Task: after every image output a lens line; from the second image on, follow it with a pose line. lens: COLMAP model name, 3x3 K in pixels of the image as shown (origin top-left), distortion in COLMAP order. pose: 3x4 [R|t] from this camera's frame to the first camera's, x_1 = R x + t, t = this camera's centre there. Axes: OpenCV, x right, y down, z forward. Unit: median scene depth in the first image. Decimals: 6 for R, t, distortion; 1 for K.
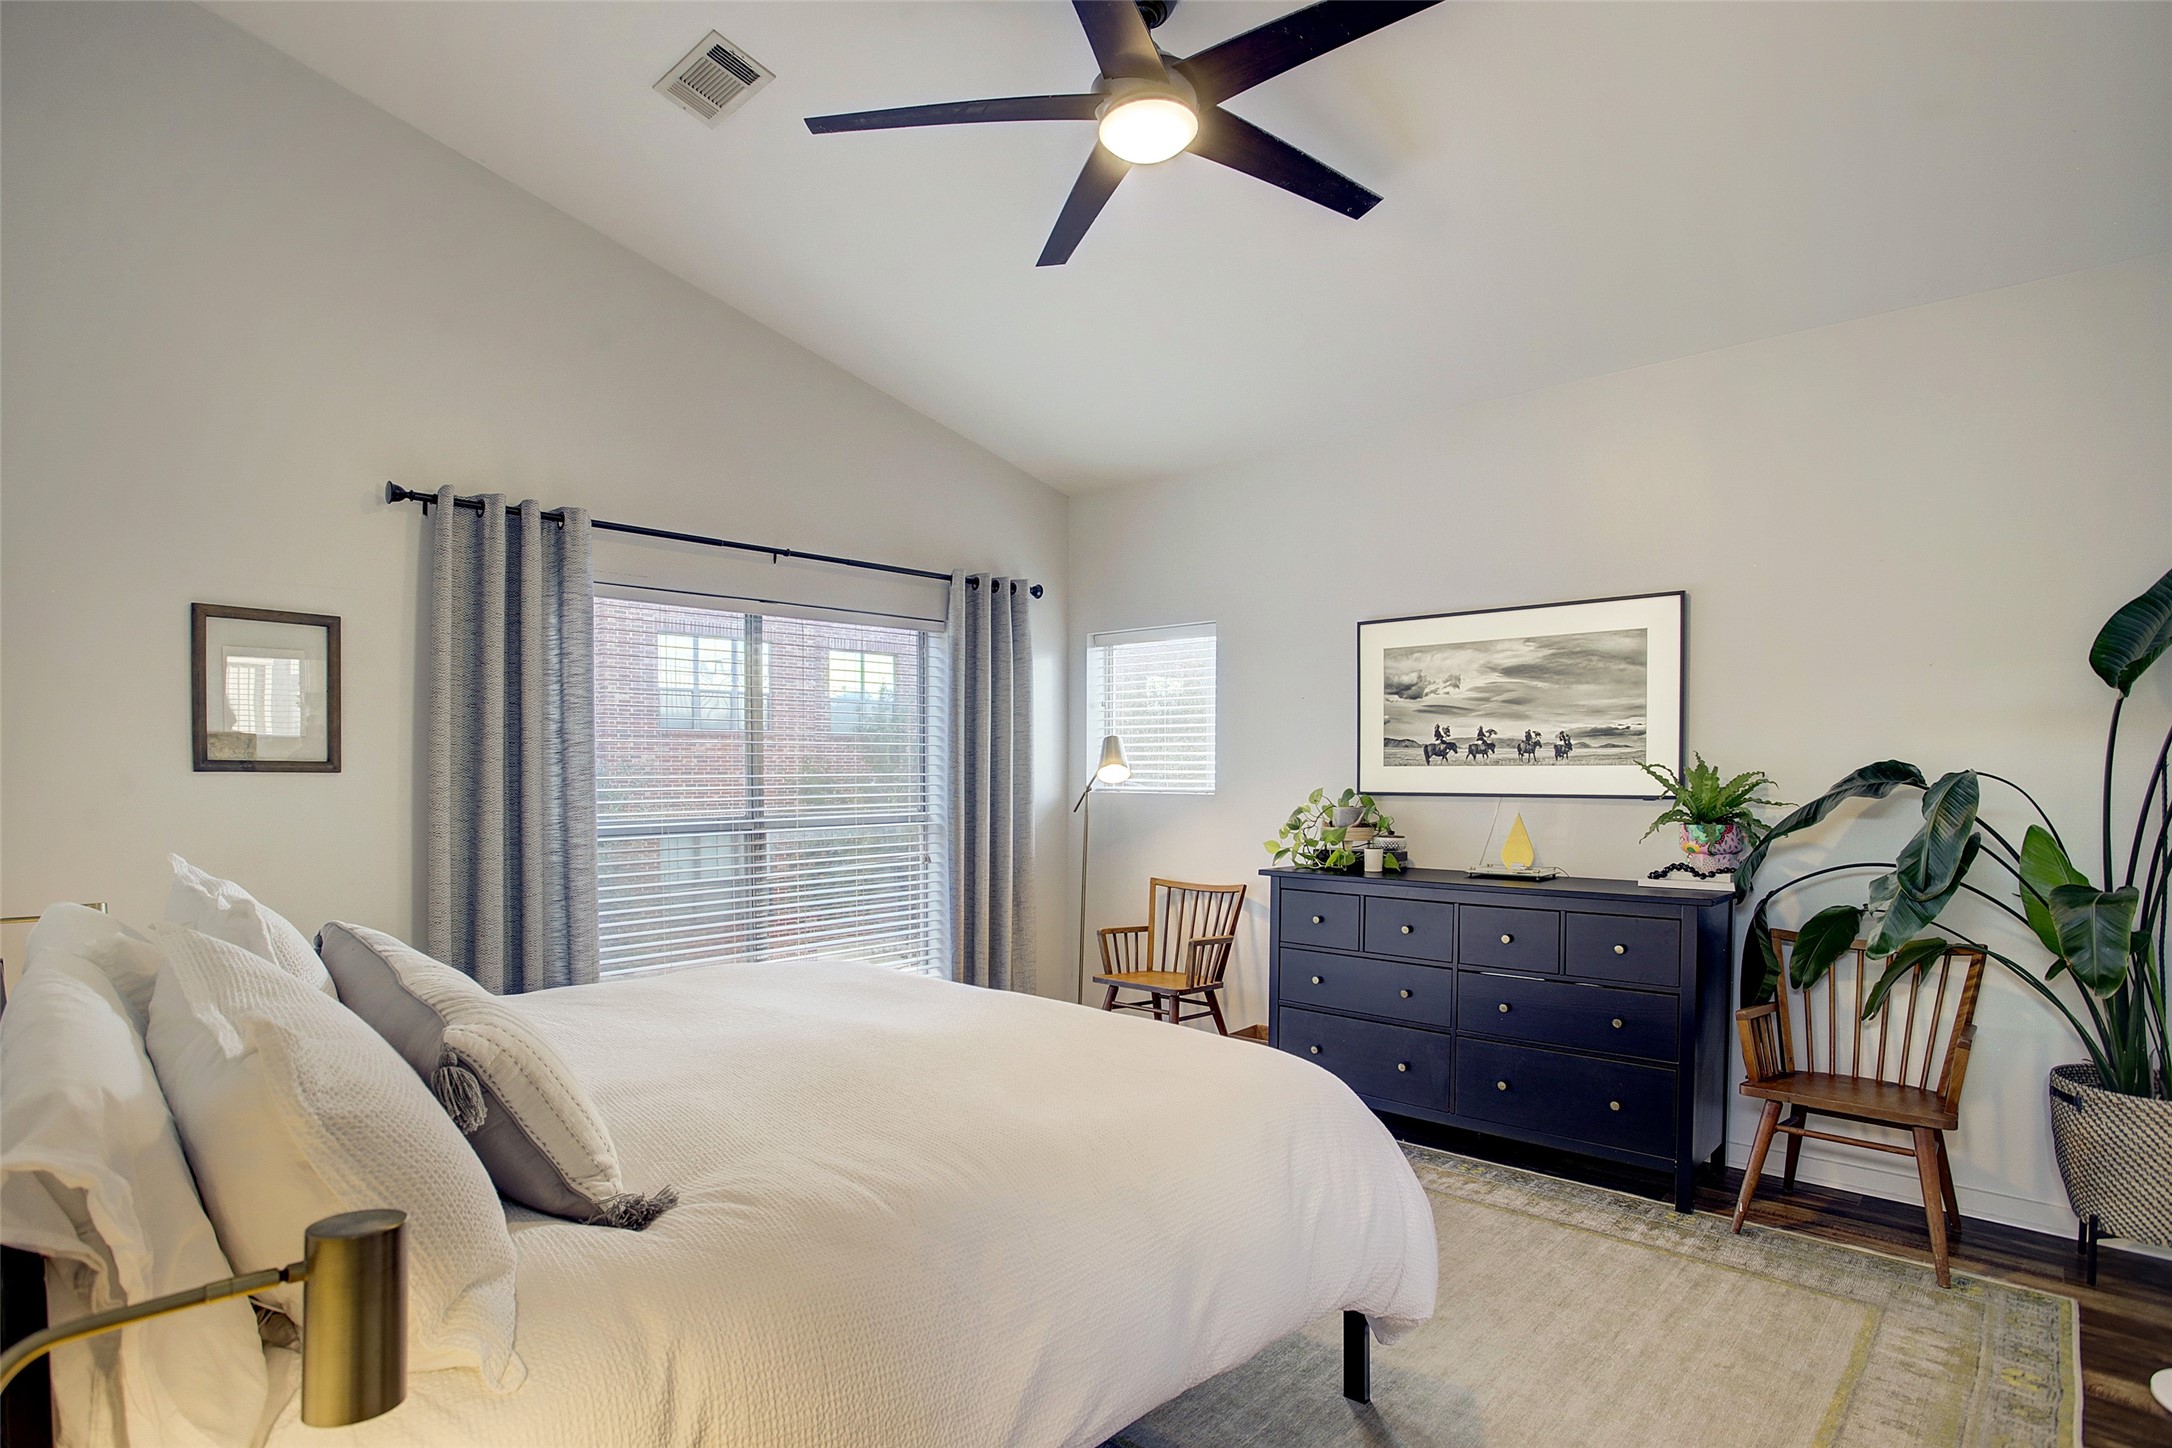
lens RADIAL K [[1149.4, 0, 1084.9], [0, 1149.4, 795.6], [0, 0, 1]] dist [0.000313, 0.000633]
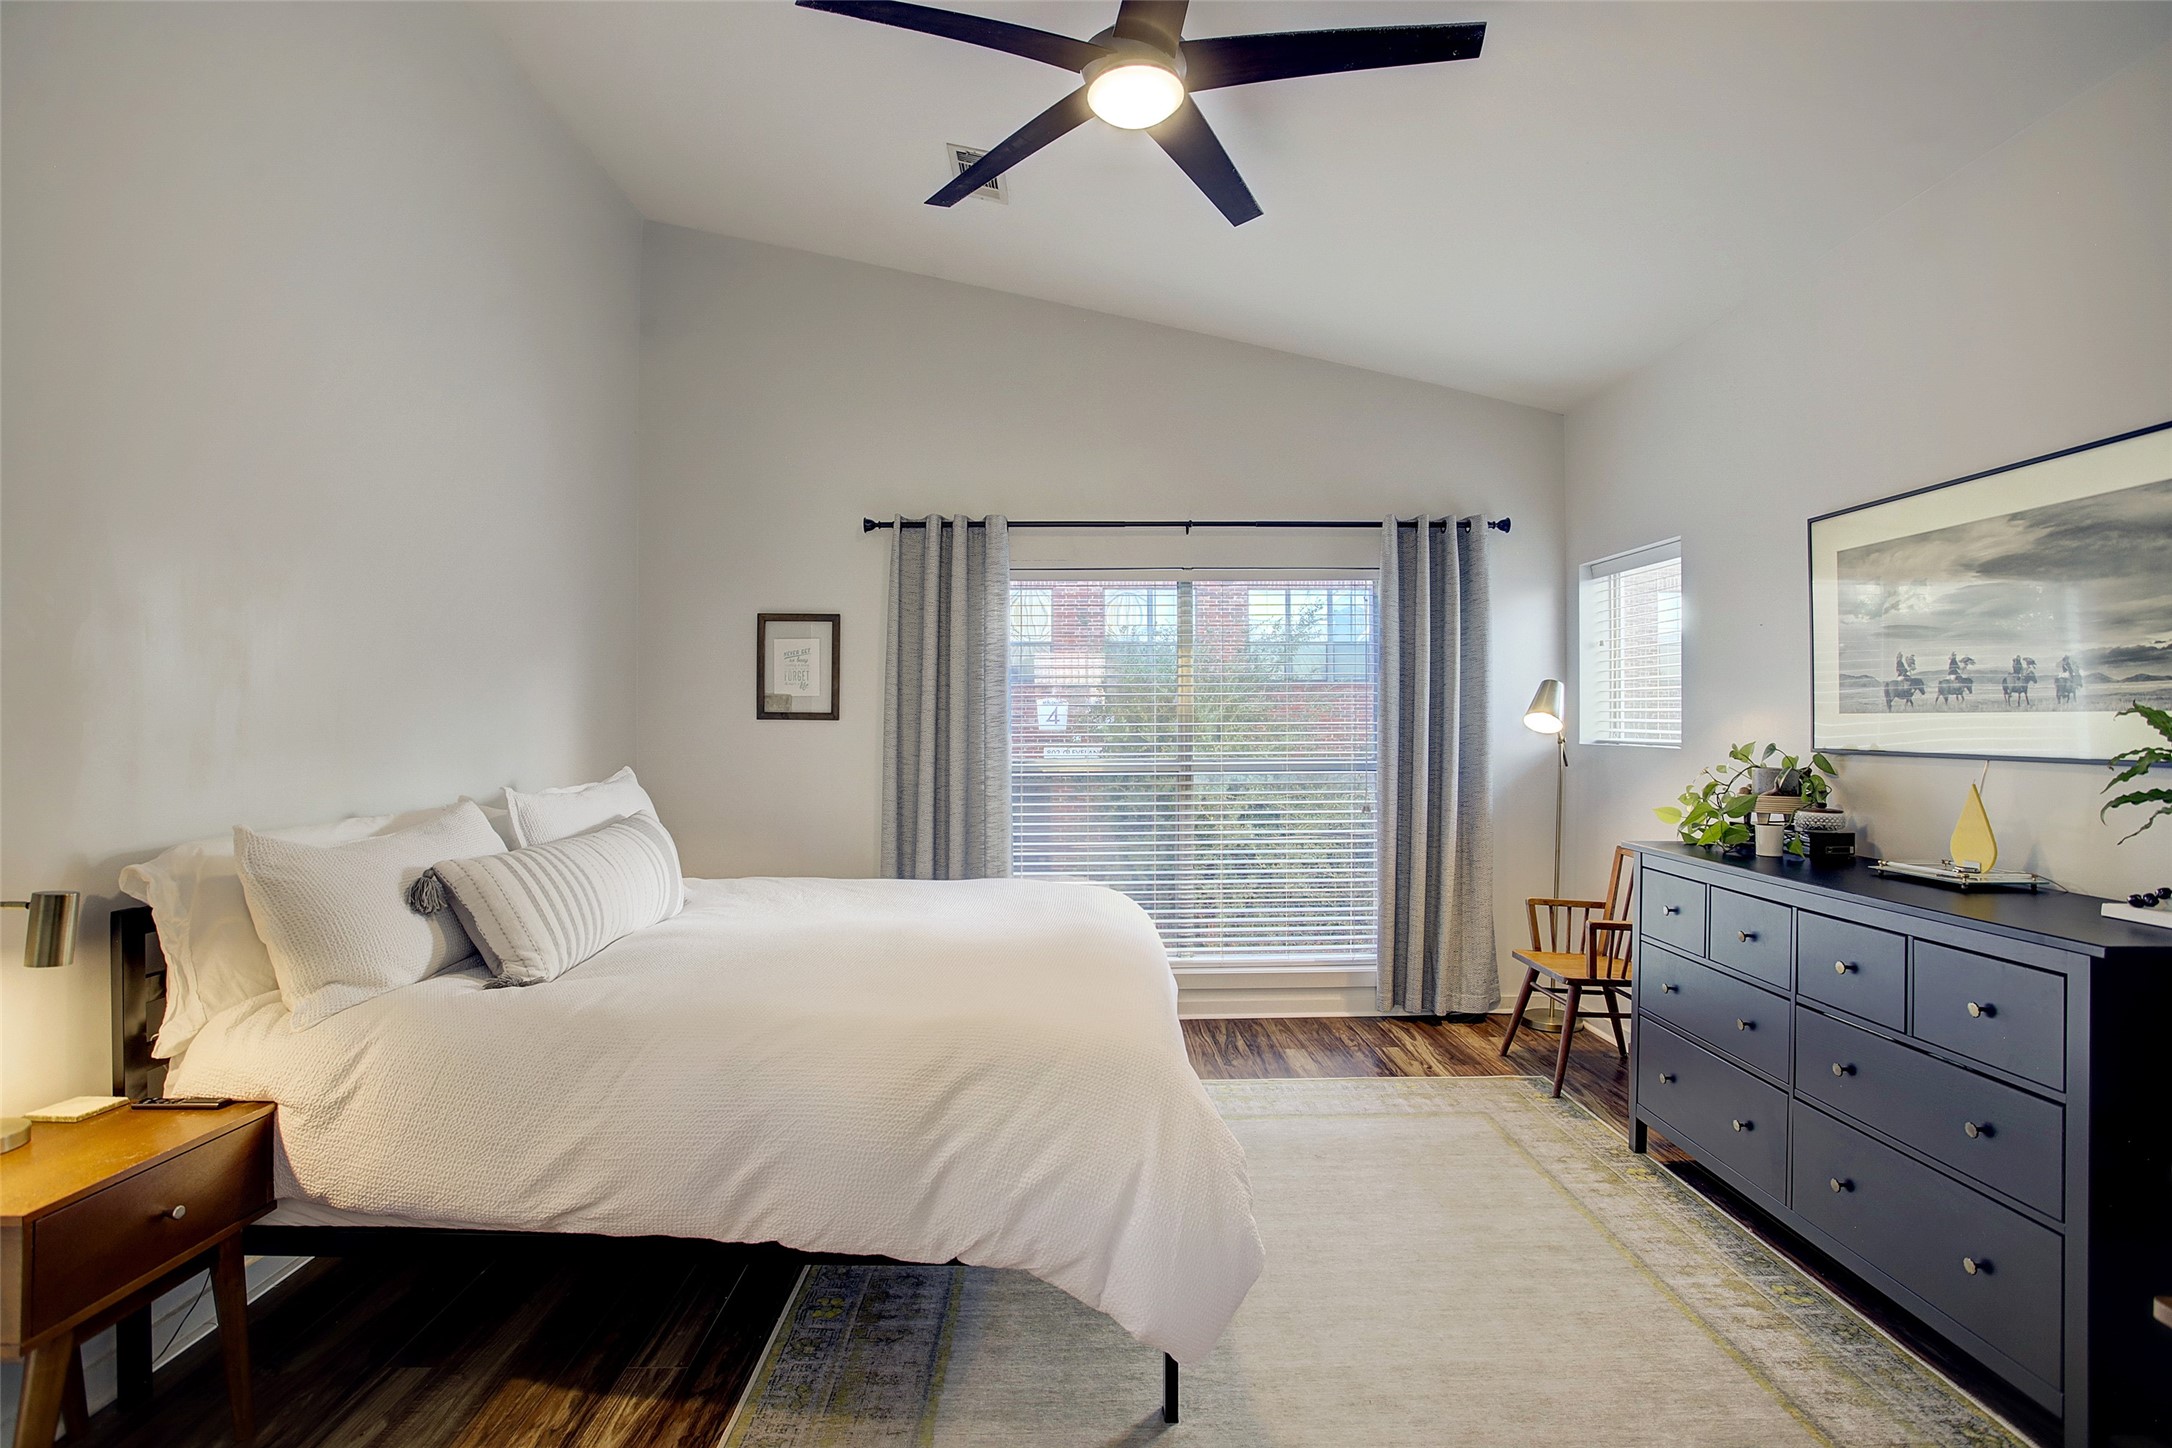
lens RADIAL K [[1094.9, 0, 1086.0], [0, 1094.9, 724.0], [0, 0, 1]] dist [-0.000701, 0.001258]
pose [[0.701875, 0.003282, -0.712292, 0.444966], [-0.016574, 0.999794, -0.011725, -0.003125], [0.712107, 0.020035, 0.701785, 0.191879]]
